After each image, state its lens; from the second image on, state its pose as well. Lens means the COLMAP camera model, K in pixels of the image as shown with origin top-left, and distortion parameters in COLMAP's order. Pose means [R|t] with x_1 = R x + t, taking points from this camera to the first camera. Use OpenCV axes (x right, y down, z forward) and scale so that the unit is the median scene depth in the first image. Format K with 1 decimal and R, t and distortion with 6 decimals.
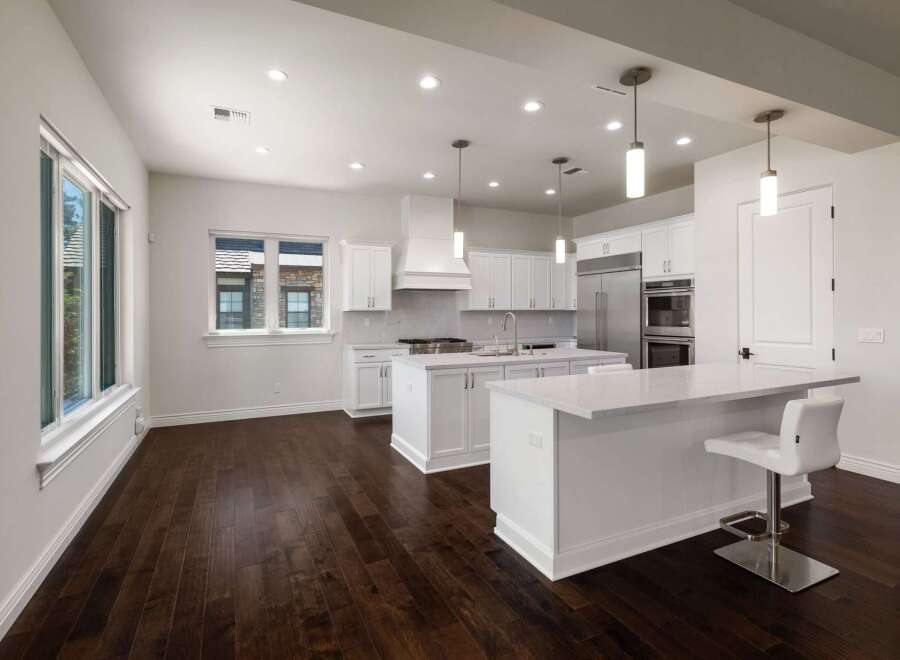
lens RADIAL K [[435.6, 0, 443.0], [0, 435.6, 316.6], [0, 0, 1]] dist [-0.000841, 0.000065]
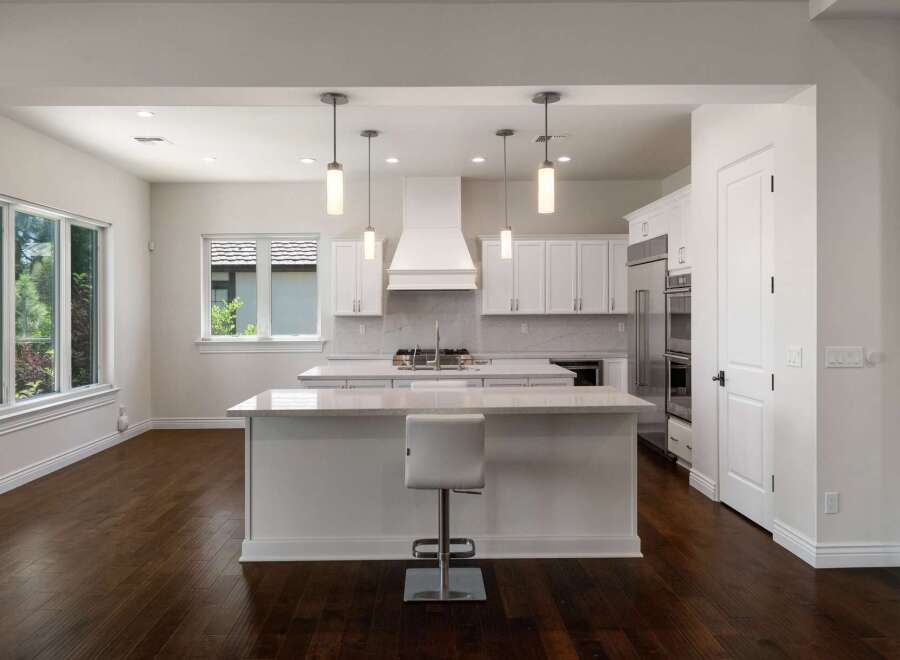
lens RADIAL K [[659.7, 0, 448.2], [0, 659.7, 324.6], [0, 0, 1]] dist [0.030219, -0.000317]
pose [[0.910915, 0.005720, -0.412555, 0.546410], [0.000338, 0.999893, 0.014610, -0.015153], [0.412594, -0.013448, 0.910816, -0.134677]]
